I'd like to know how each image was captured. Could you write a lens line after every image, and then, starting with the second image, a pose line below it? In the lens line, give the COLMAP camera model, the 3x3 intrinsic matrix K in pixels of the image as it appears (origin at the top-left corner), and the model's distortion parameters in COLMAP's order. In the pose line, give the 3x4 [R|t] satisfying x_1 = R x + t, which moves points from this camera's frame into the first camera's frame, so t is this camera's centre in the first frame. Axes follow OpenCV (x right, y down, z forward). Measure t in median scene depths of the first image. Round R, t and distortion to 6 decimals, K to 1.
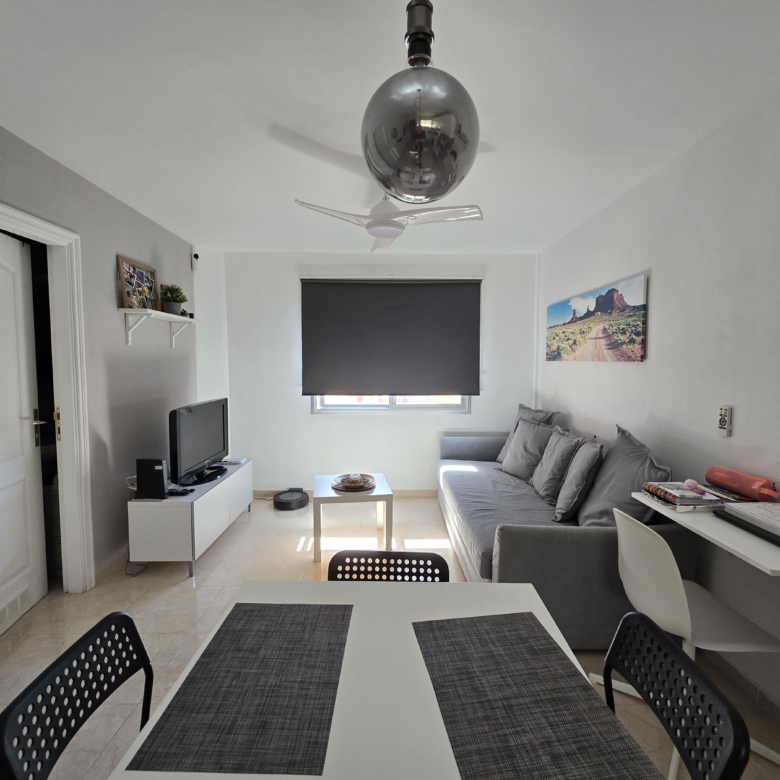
lens RADIAL K [[427.2, 0, 389.7], [0, 427.2, 388.5], [0, 0, 1]] dist [-0.000470, -0.002221]
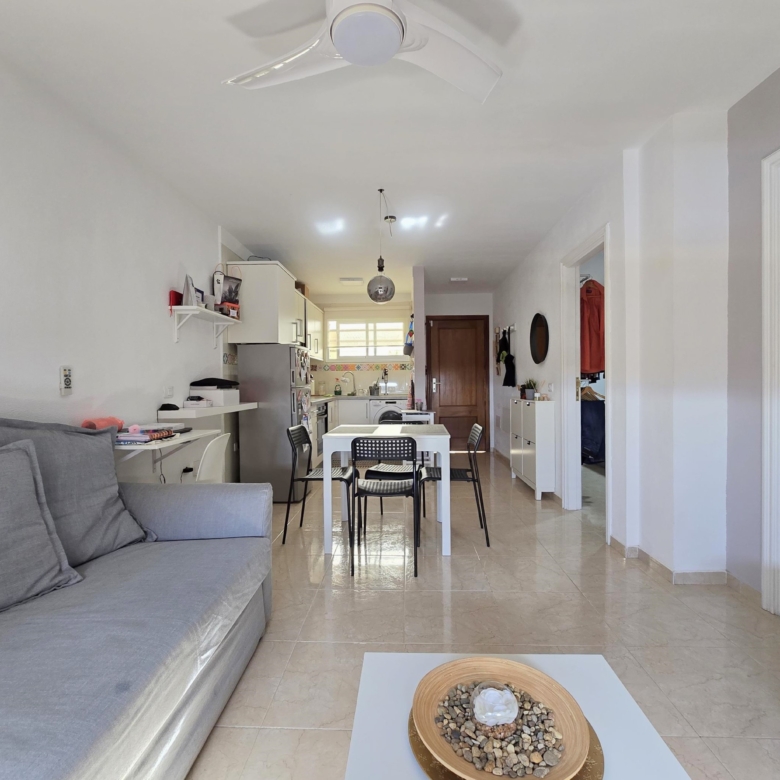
lens RADIAL K [[427.2, 0, 397.5], [0, 427.2, 389.4], [0, 0, 1]] dist [-0.000470, -0.002221]
pose [[-0.999556, 0.011759, 0.027360, -0.047193], [0.013834, 0.996939, 0.076949, 0.017067], [-0.026372, 0.077293, -0.996660, 1.340623]]
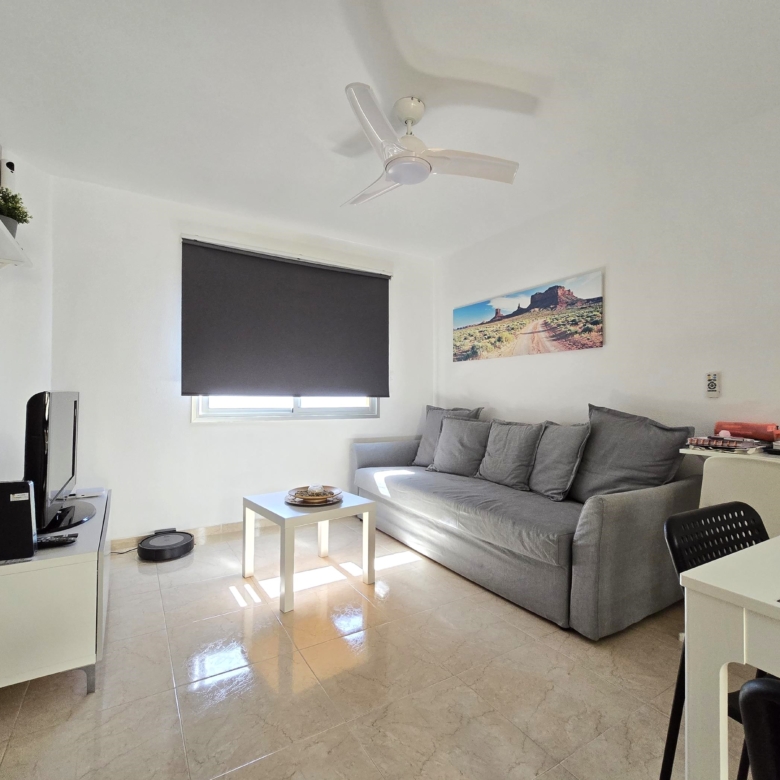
lens RADIAL K [[427.2, 0, 388.9], [0, 427.2, 387.8], [0, 0, 1]] dist [-0.000470, -0.002221]
pose [[0.855514, 0.016344, 0.517521, -0.403466], [0.027348, 0.996680, -0.076685, 0.098844], [-0.517057, 0.079758, 0.852227, 0.294412]]
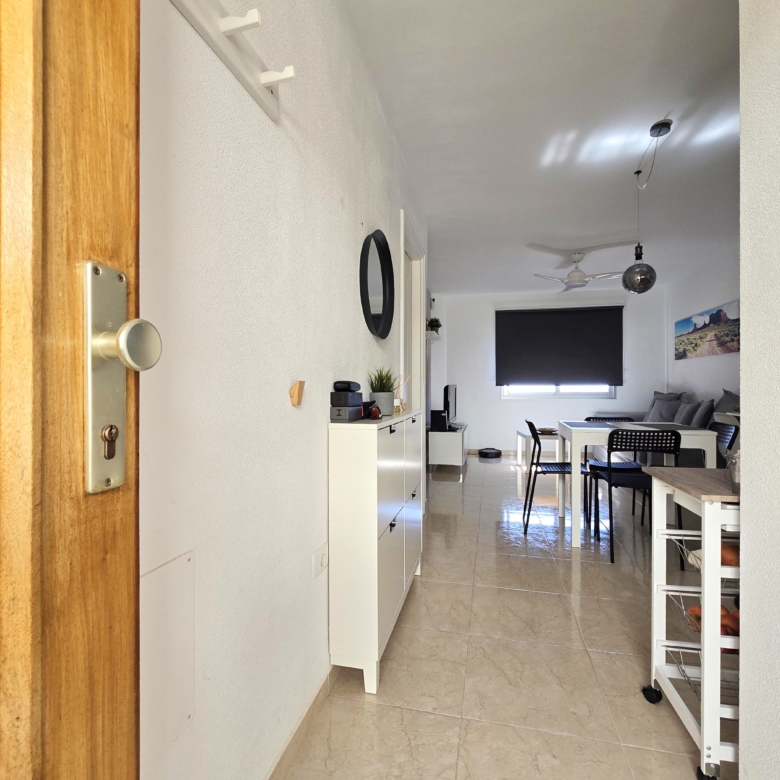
lens RADIAL K [[427.2, 0, 390.3], [0, 427.2, 387.1], [0, 0, 1]] dist [-0.000470, -0.002221]
pose [[0.972453, -0.001243, -0.233097, -0.313787], [-0.013323, 0.998055, -0.060905, 0.173350], [0.232719, 0.062333, 0.970544, -0.833325]]
